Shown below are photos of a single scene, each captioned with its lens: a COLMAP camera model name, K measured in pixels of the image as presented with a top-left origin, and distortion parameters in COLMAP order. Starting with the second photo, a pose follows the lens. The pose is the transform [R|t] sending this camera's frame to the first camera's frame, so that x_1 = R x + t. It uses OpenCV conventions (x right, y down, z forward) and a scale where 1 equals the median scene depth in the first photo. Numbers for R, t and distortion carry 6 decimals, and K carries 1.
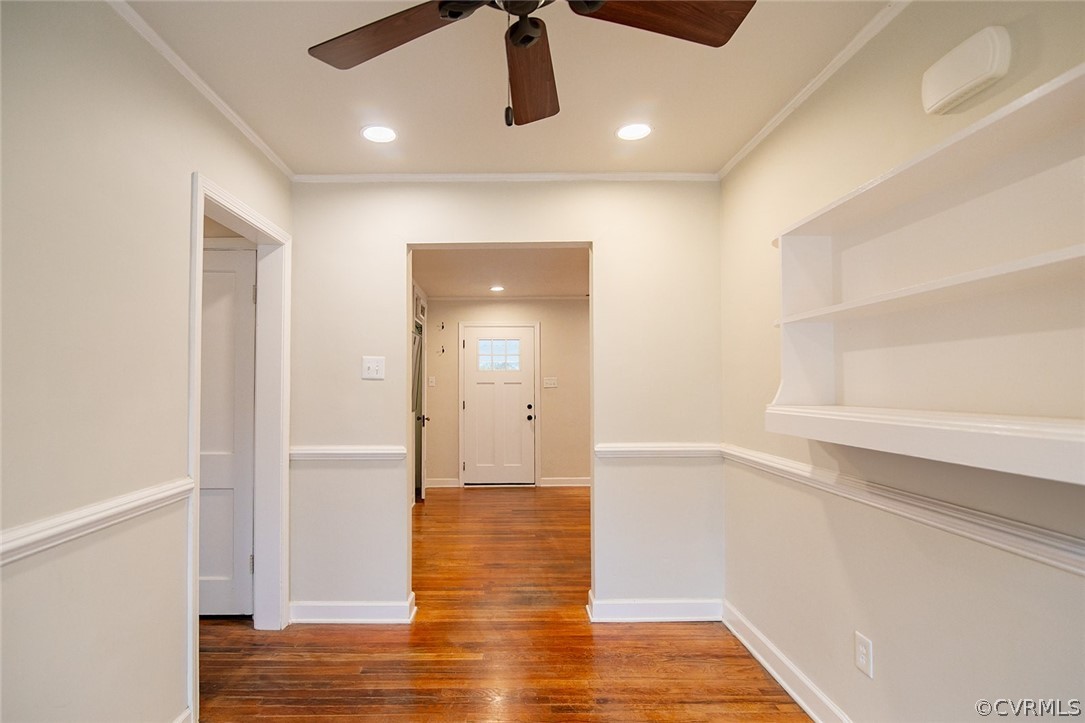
lens RADIAL K [[520.7, 0, 504.2], [0, 520.7, 373.6], [0, 0, 1]] dist [-0.020489, 0.000094]
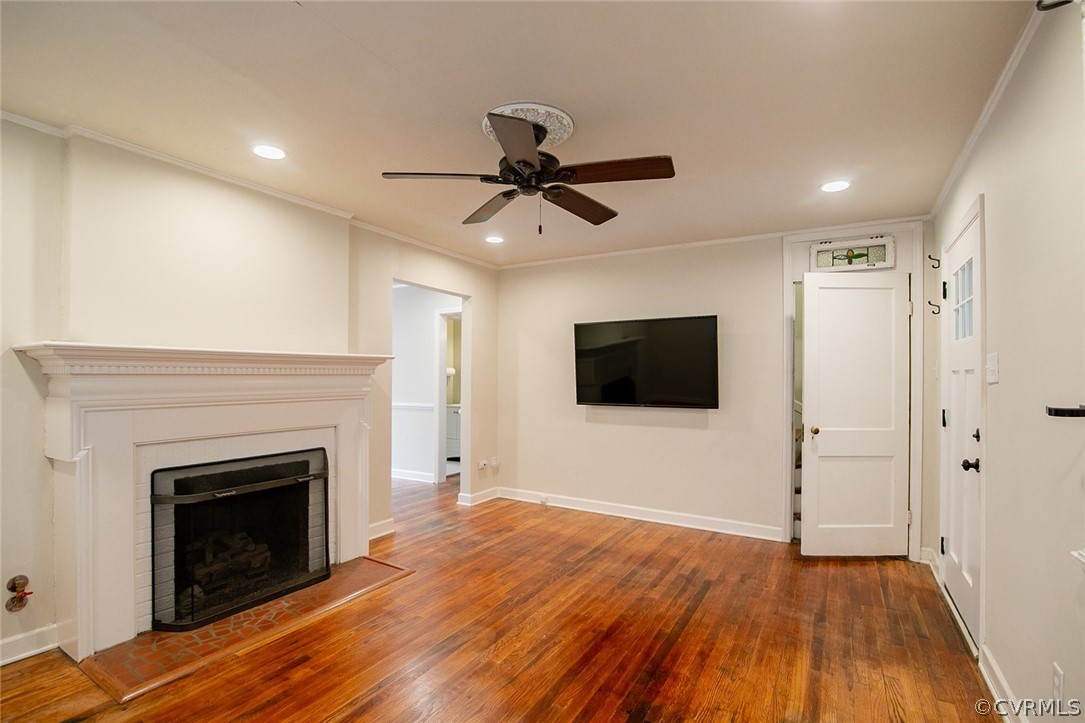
lens RADIAL K [[504.6, 0, 543.3], [0, 504.6, 376.1], [0, 0, 1]] dist [-0.021741, -0.000125]
pose [[-0.516563, -0.006231, -0.856227, 1.206576], [0.013974, 0.999779, -0.015706, 0.054640], [0.856135, -0.020078, -0.516362, 2.200271]]
